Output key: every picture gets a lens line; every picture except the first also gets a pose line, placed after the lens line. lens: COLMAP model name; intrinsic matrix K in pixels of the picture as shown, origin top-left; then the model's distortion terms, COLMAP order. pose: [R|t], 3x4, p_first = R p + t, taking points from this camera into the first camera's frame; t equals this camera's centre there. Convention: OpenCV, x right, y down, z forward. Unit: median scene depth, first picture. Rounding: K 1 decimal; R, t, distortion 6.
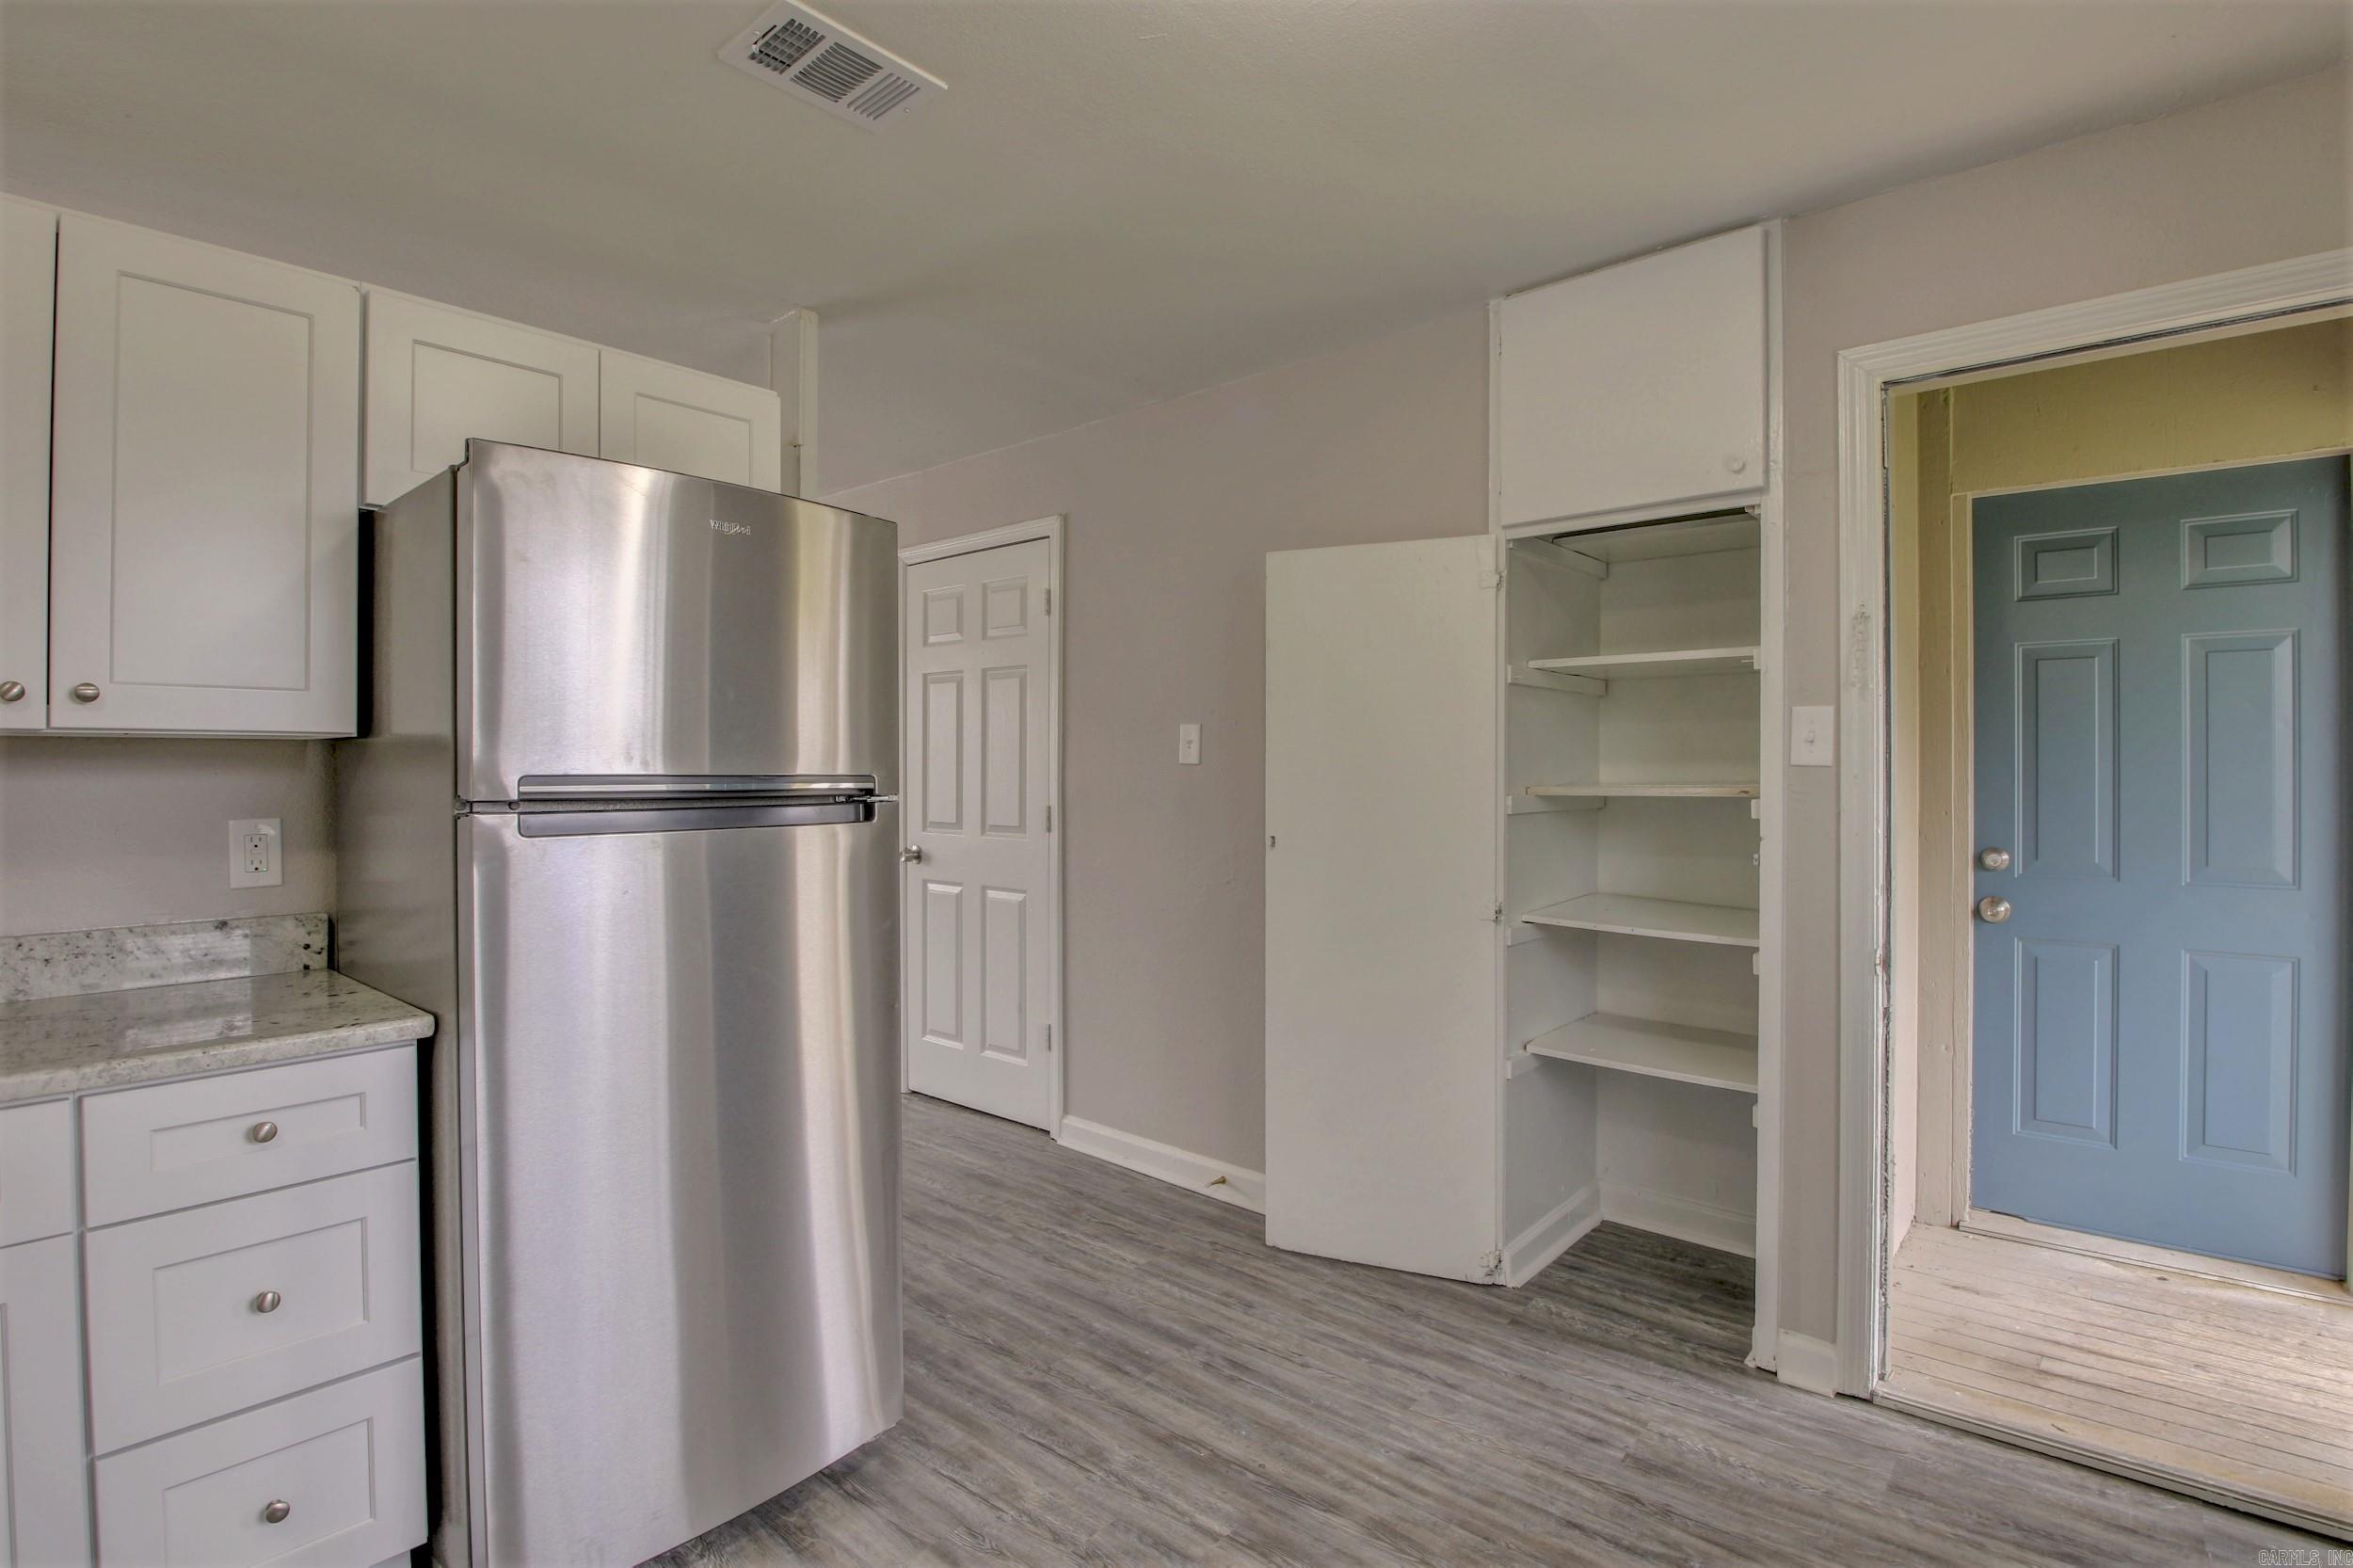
lens RADIAL K [[1129.3, 0, 1175.1], [0, 1129.3, 771.7], [0, 0, 1]] dist [0.034046, -0.031933]
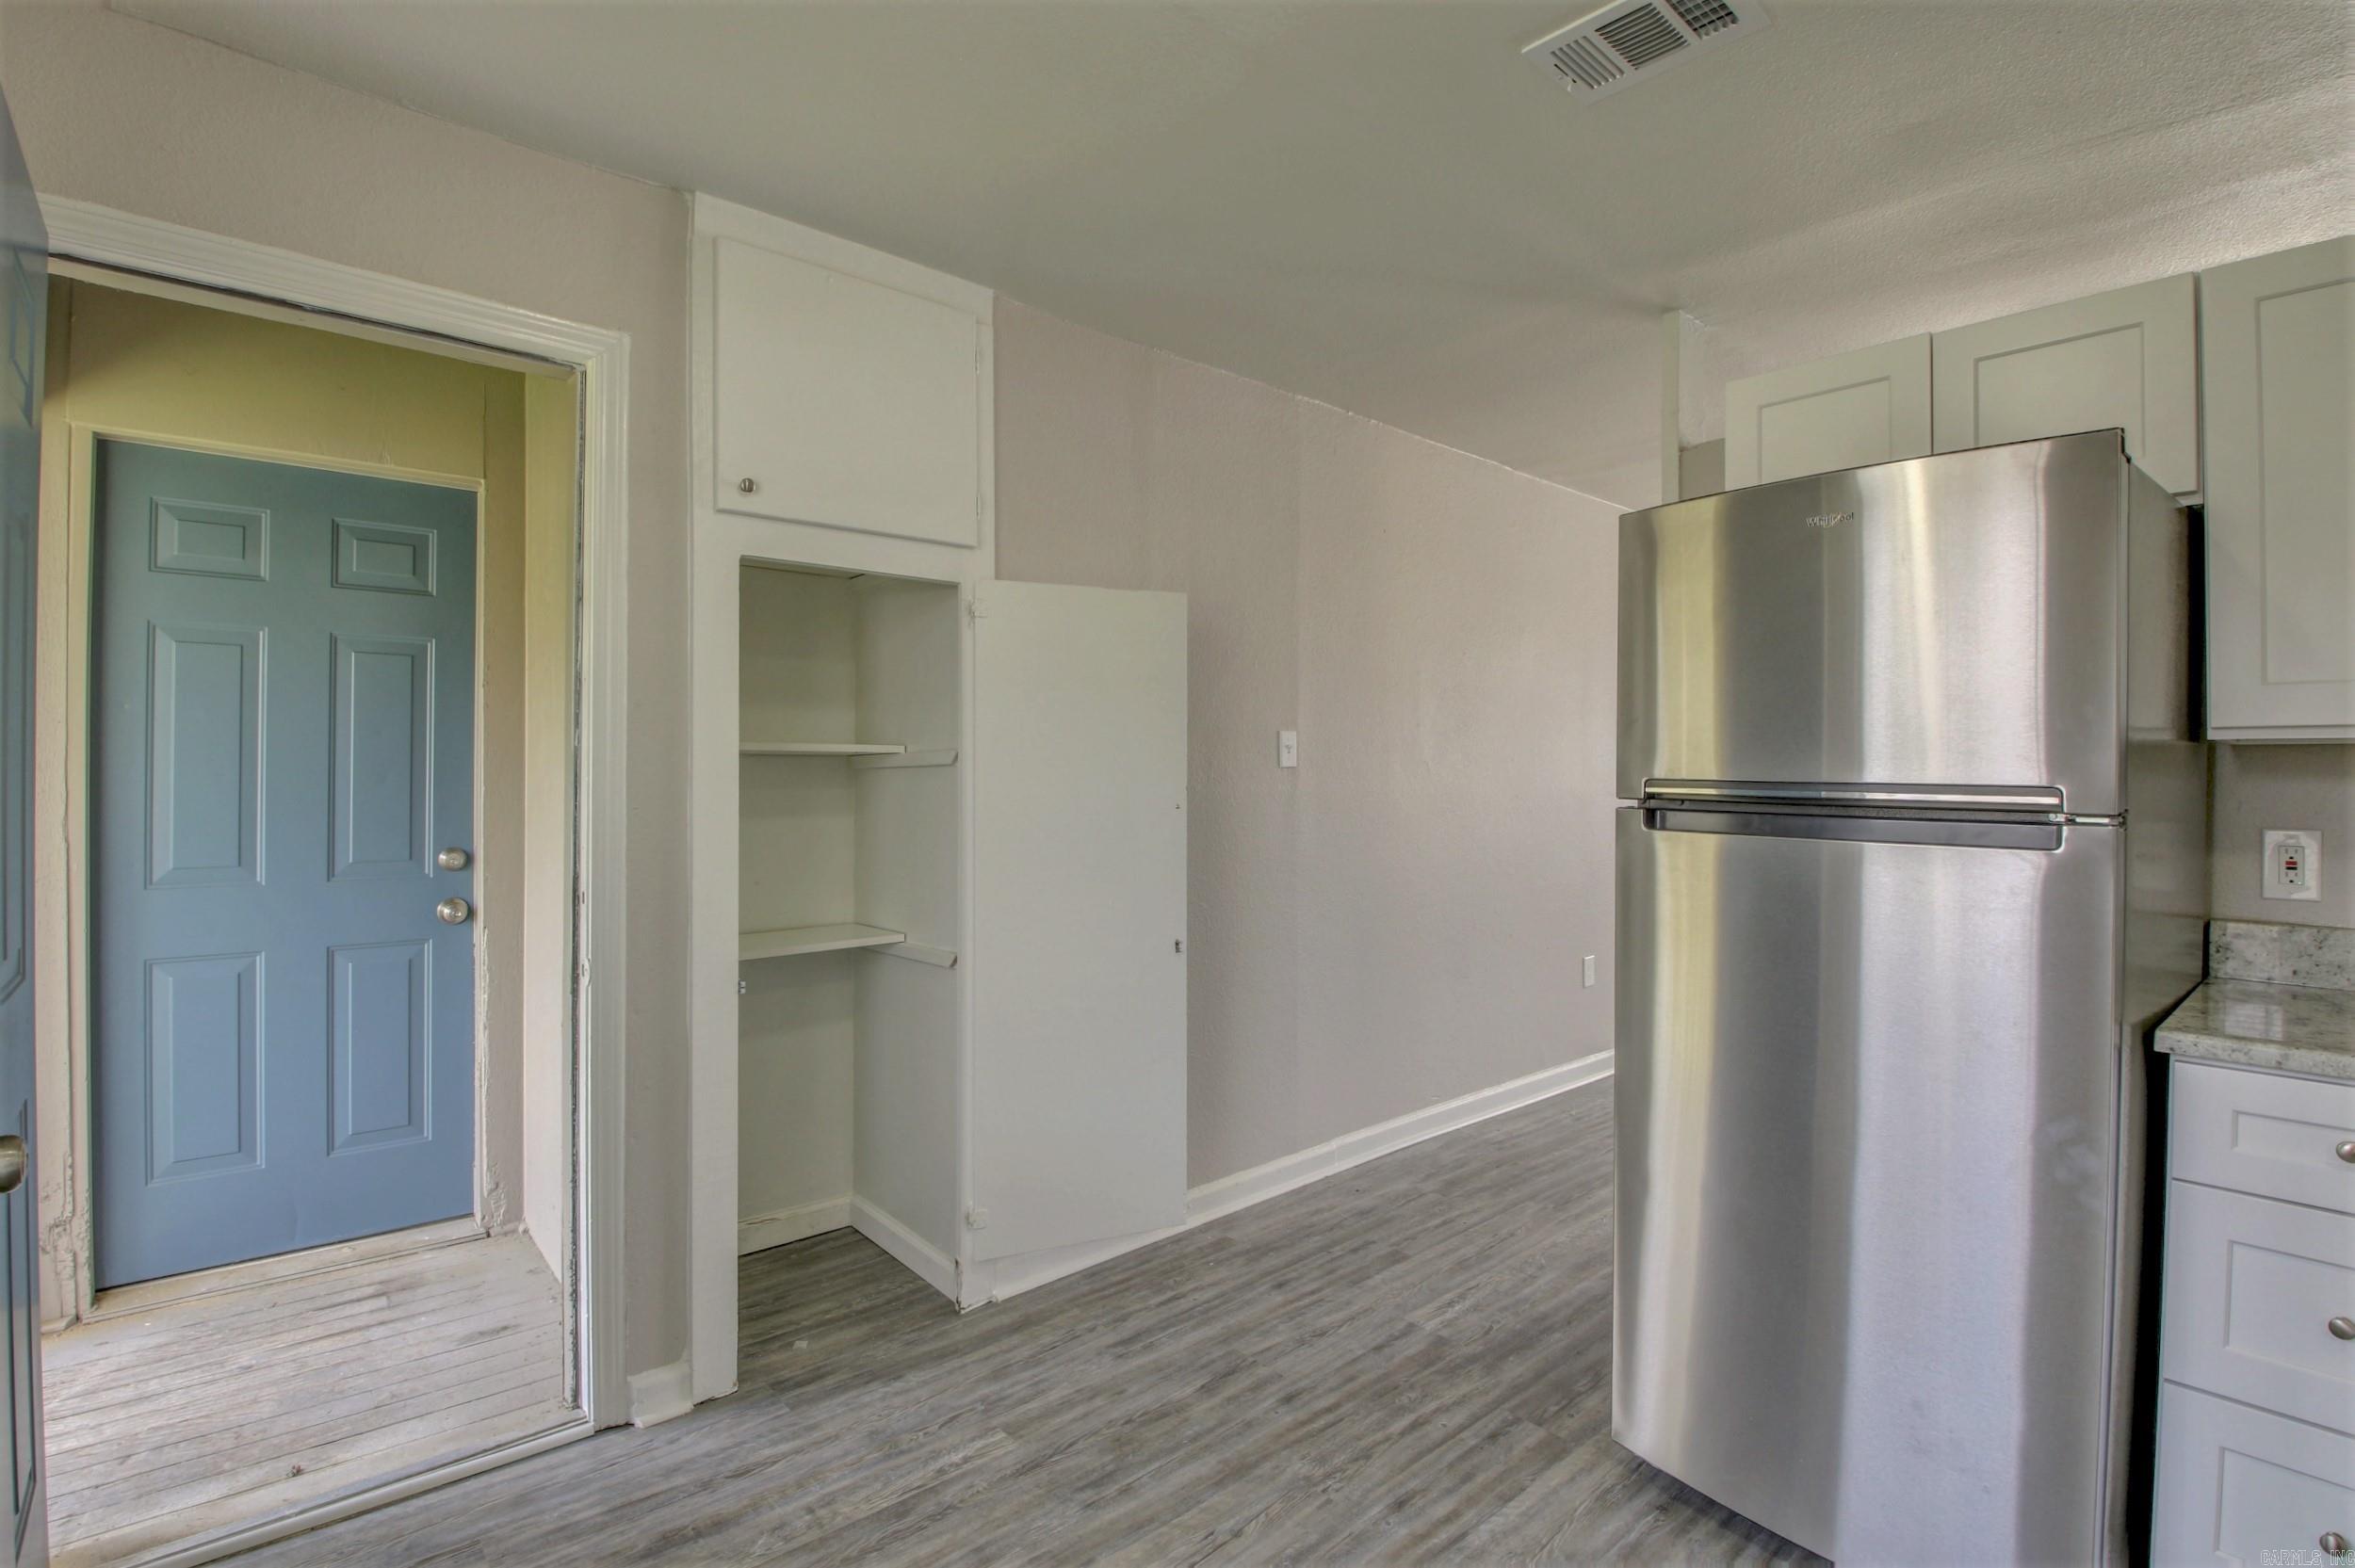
lens RADIAL K [[1072.3, 0, 1174.1], [0, 1072.3, 766.6], [0, 0, 1]] dist [-0.002492, -0.015466]
pose [[-0.130051, -0.001257, -0.991506, 1.557863], [-0.011332, 0.999936, 0.000219, -0.010438], [0.991442, 0.011264, -0.130057, 1.743691]]
